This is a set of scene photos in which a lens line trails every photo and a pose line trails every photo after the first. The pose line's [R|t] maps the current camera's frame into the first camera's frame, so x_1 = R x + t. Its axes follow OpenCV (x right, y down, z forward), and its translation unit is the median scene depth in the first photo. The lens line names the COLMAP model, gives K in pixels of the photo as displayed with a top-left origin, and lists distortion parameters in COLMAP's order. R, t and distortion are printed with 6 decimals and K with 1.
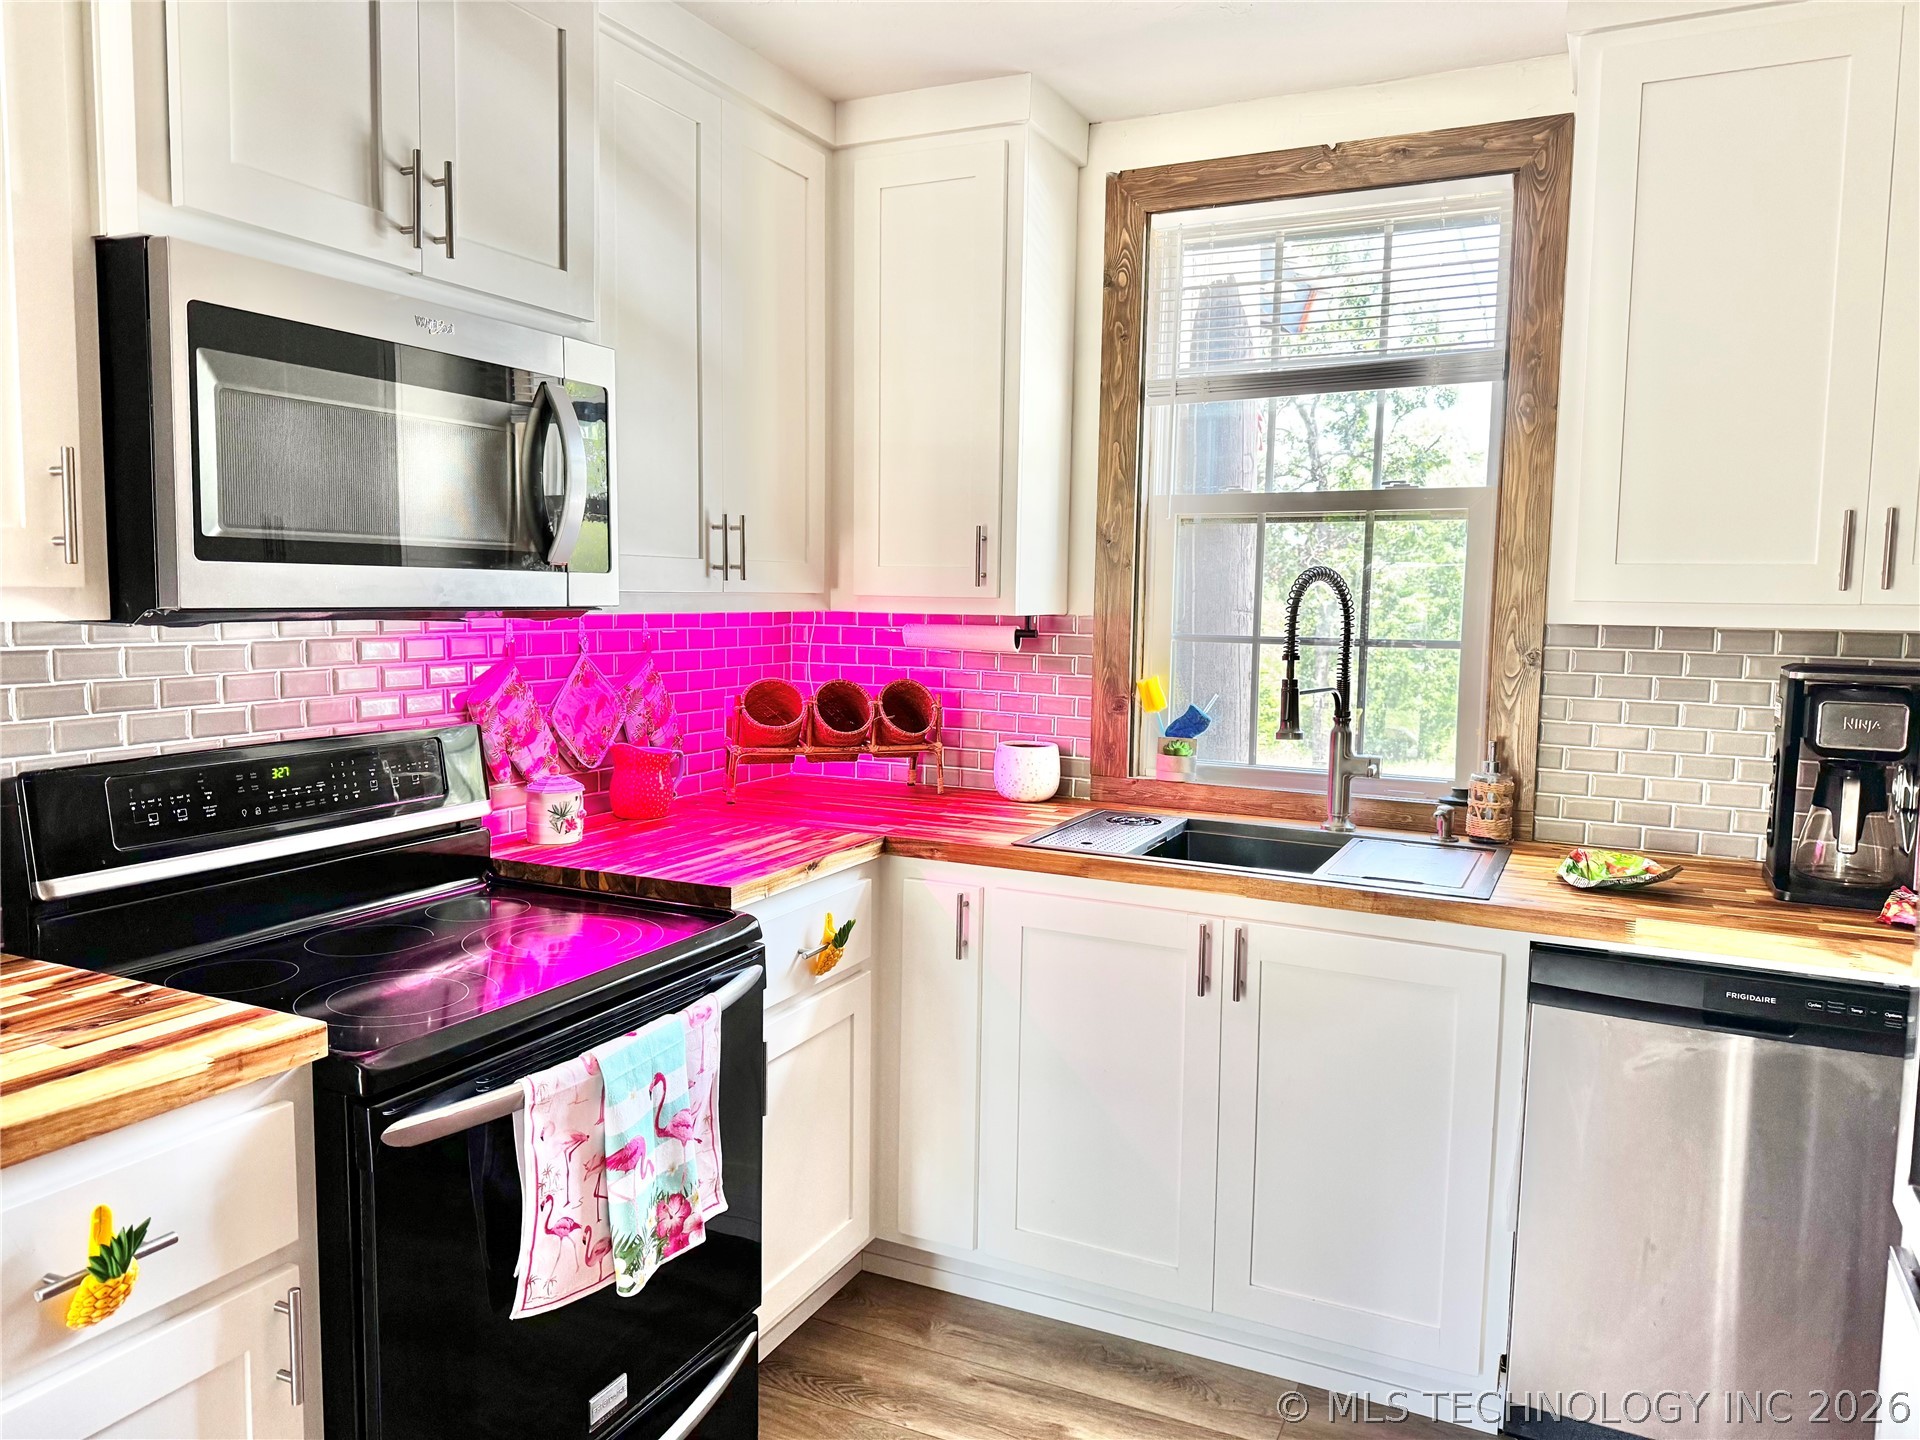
lens RADIAL K [[1344.6, 0, 948.3], [0, 1344.6, 710.5], [0, 0, 1]] dist [0.050422, -0.064678]
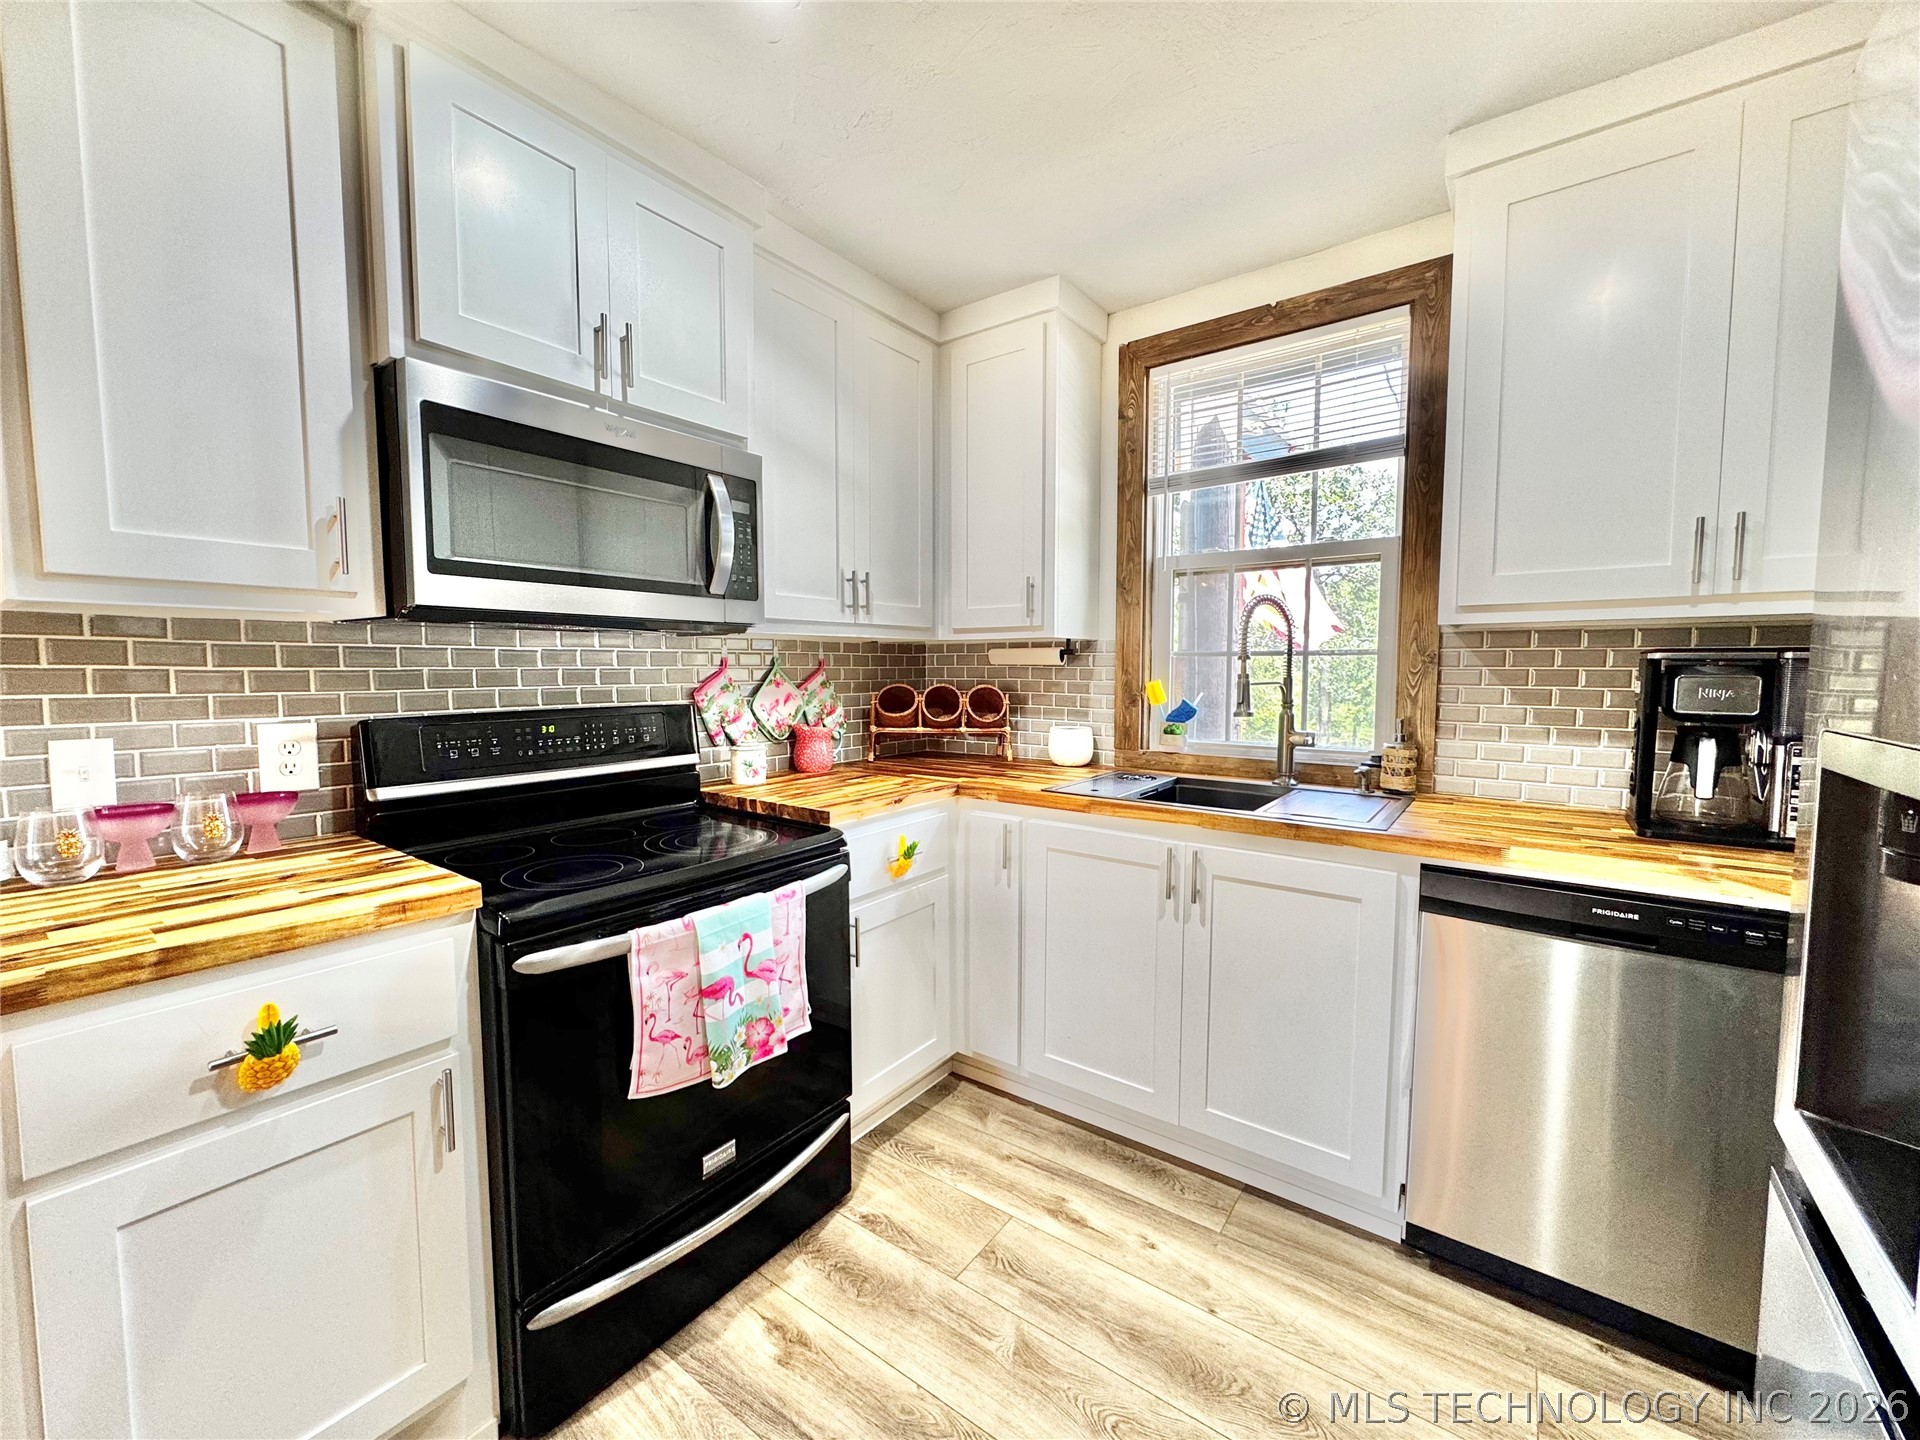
lens RADIAL K [[766.5, 0, 949.9], [0, 766.5, 718.7], [0, 0, 1]] dist [-0.005732, 0.001107]
pose [[0.982365, -0.002542, -0.186954, 0.112694], [-0.001511, 0.999767, -0.021537, 0.043897], [0.186965, 0.021440, 0.982133, 0.179172]]
